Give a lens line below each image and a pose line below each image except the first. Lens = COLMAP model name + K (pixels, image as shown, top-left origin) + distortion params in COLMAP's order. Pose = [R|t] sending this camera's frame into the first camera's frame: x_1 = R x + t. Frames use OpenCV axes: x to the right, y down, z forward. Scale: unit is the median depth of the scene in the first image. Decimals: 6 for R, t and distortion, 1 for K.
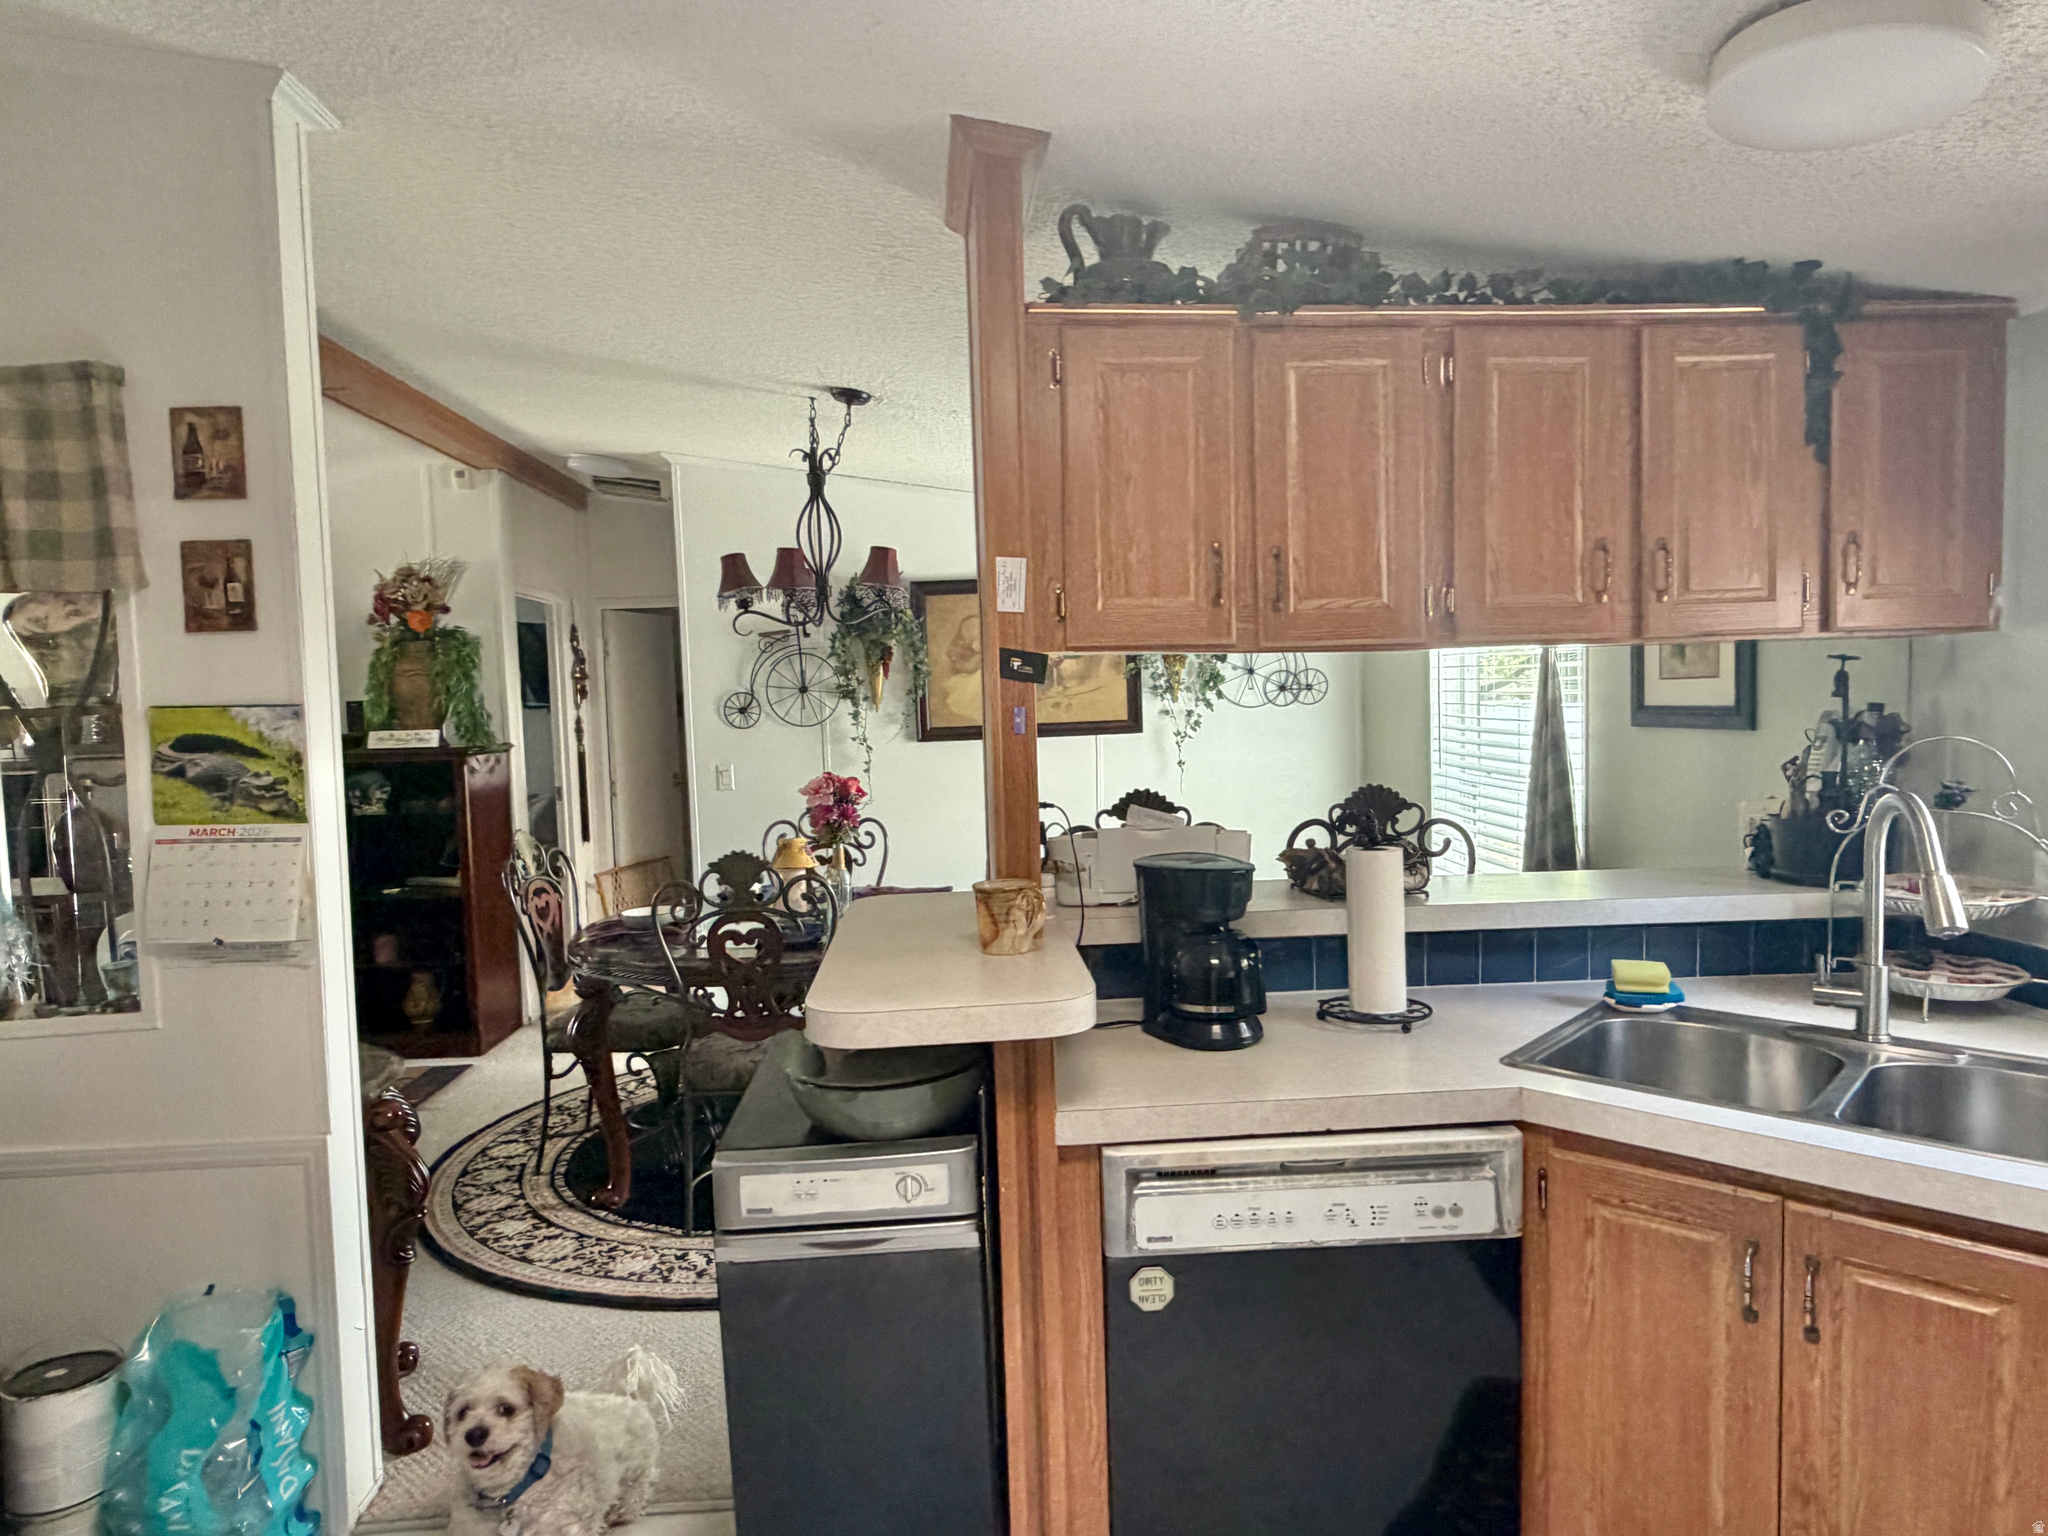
lens RADIAL K [[1236.8, 0, 1022.3], [0, 1236.8, 778.1], [0, 0, 1]] dist [-0.004177, 0.000059]
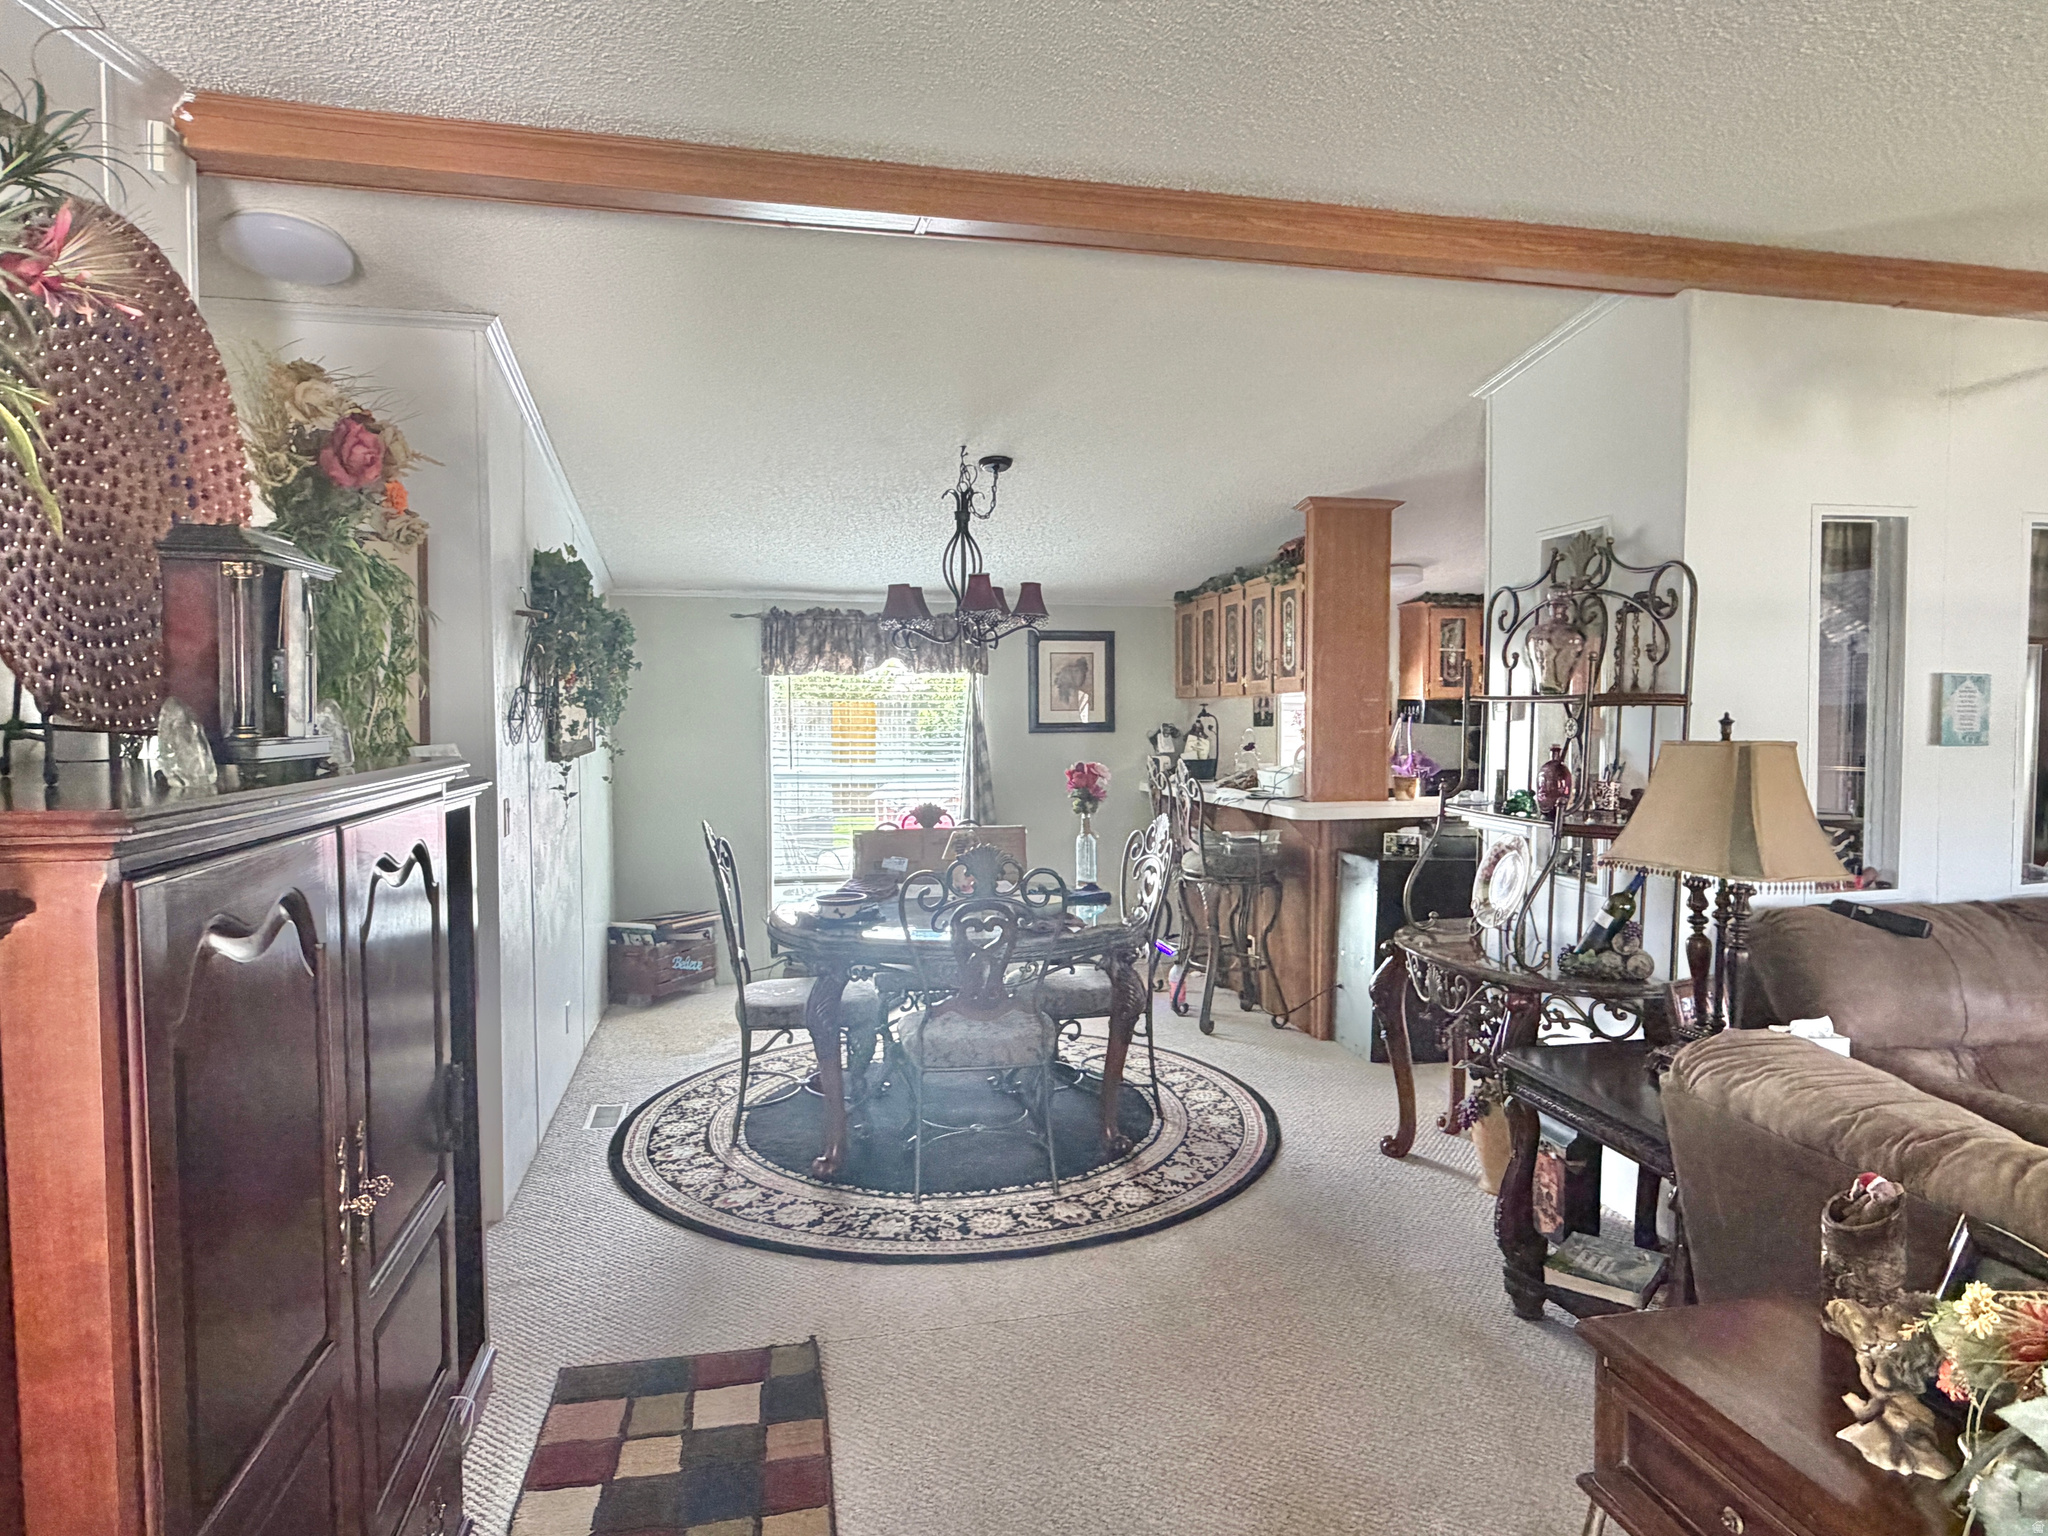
lens RADIAL K [[1236.8, 0, 1017.0], [0, 1236.8, 757.4], [0, 0, 1]] dist [-0.004177, 0.000059]
pose [[-0.157659, -0.007195, 0.987467, -2.512600], [0.072480, 0.997192, 0.018838, -0.068489], [-0.984830, 0.074541, -0.156695, 2.180297]]
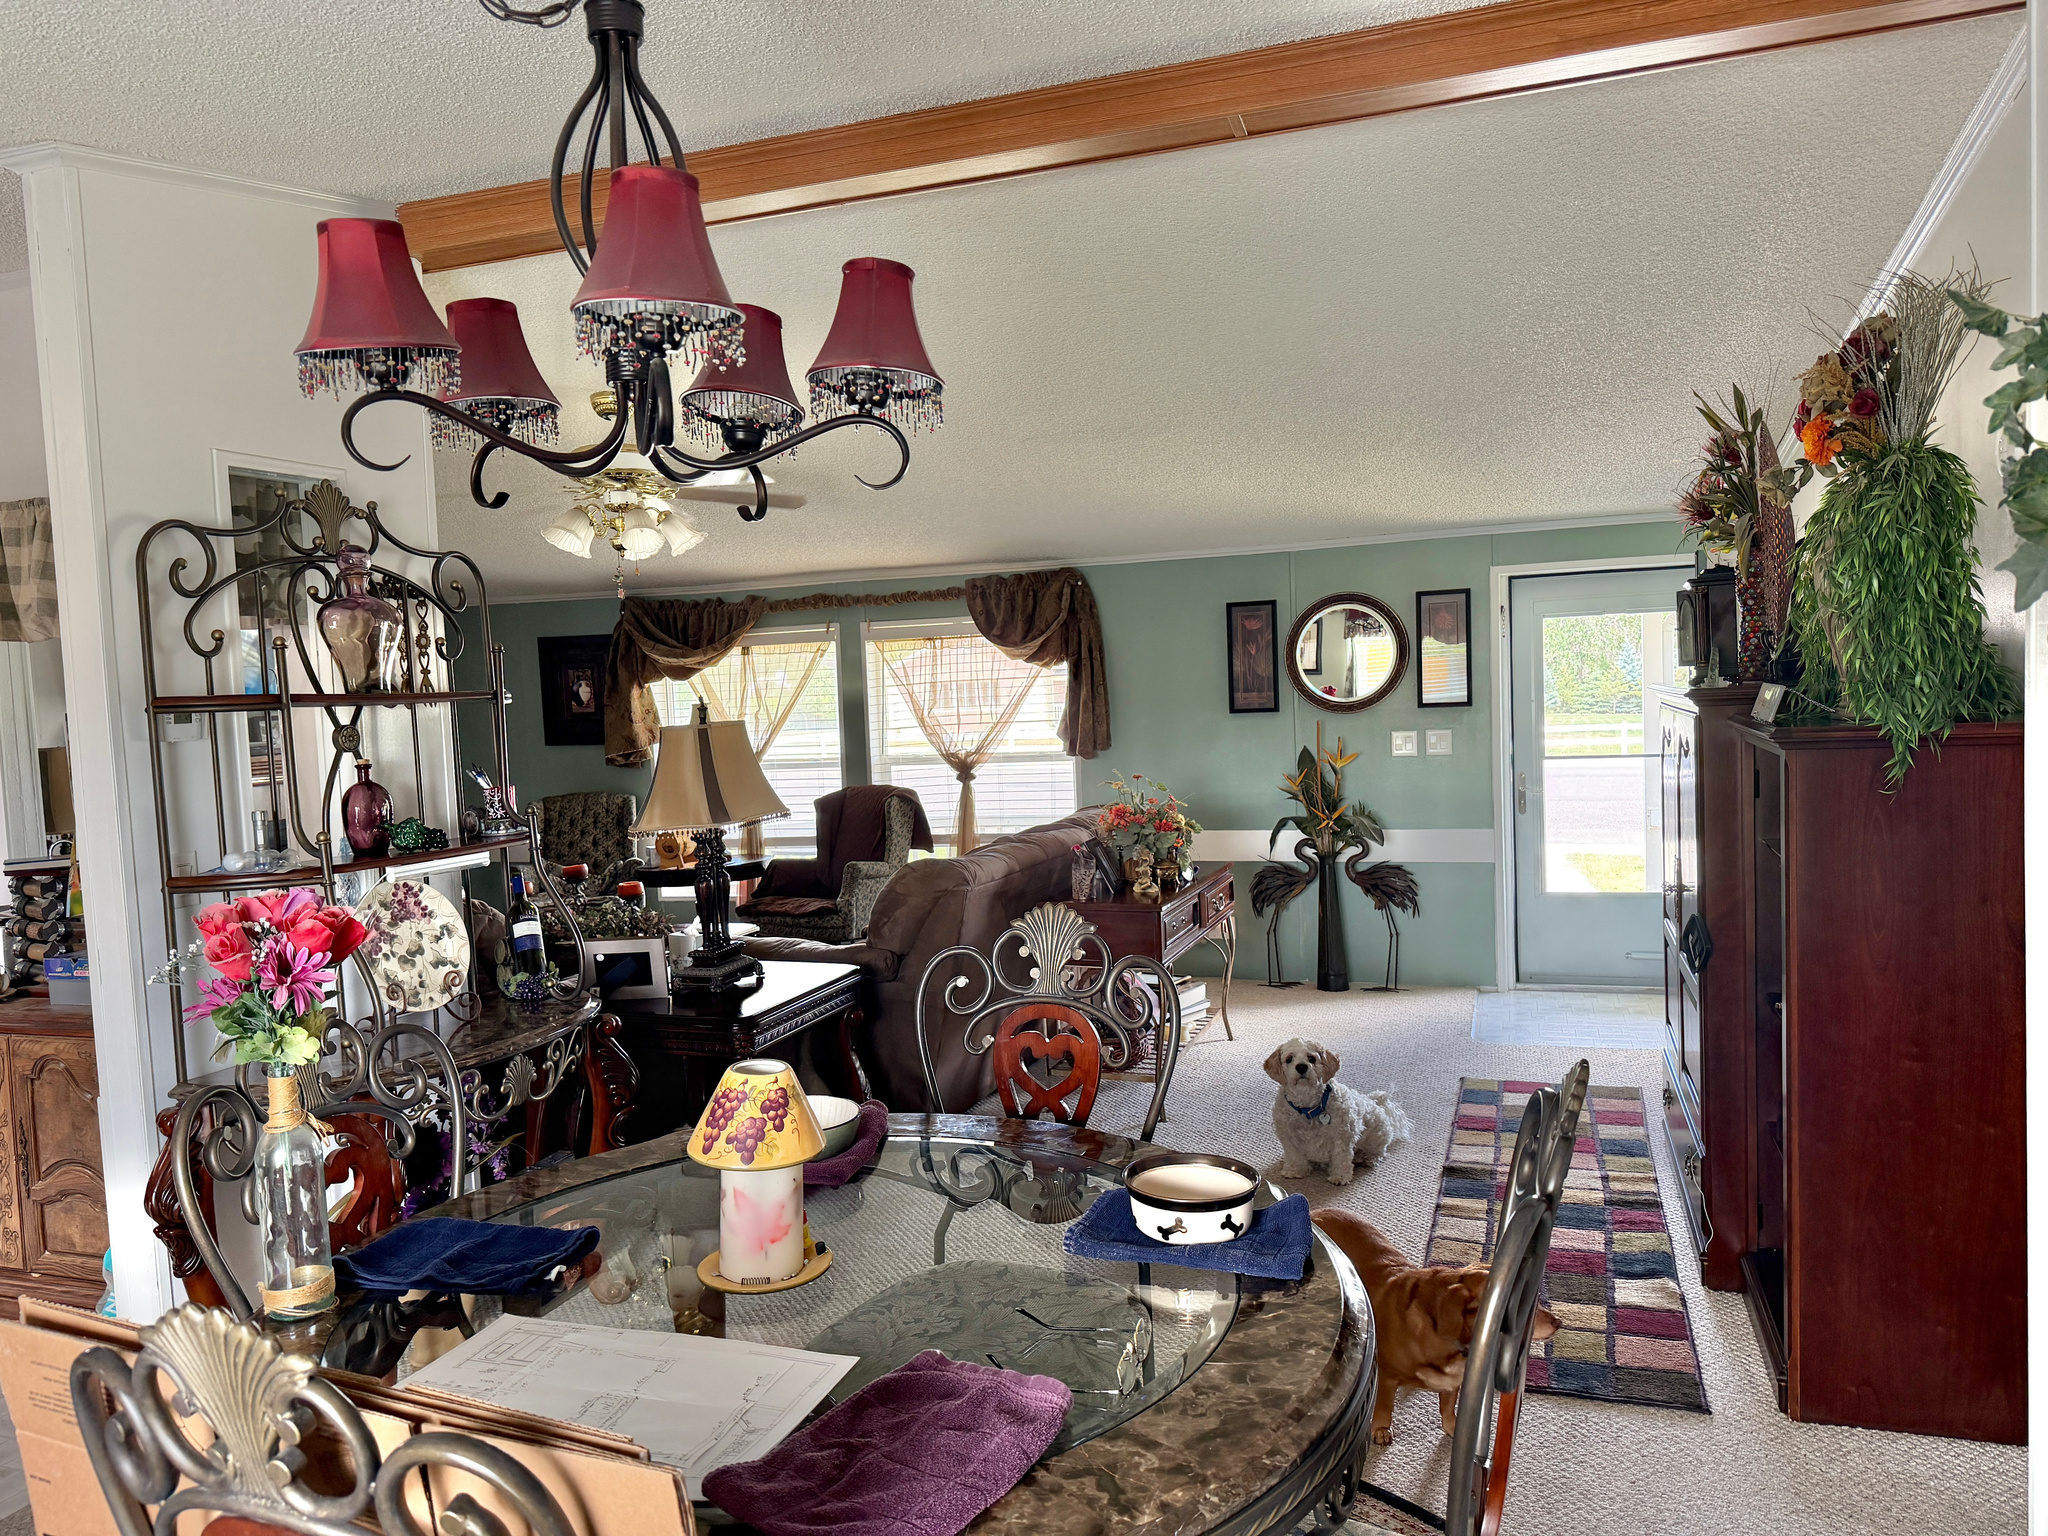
lens RADIAL K [[1421.0, 0, 1024.8], [0, 1421.0, 776.9], [0, 0, 1]] dist [0.002003, -0.011559]
pose [[-0.364730, 0.106267, -0.925029, 0.303384], [-0.009035, 0.993015, 0.117640, -0.167708], [0.931070, 0.051264, -0.361222, 2.355614]]
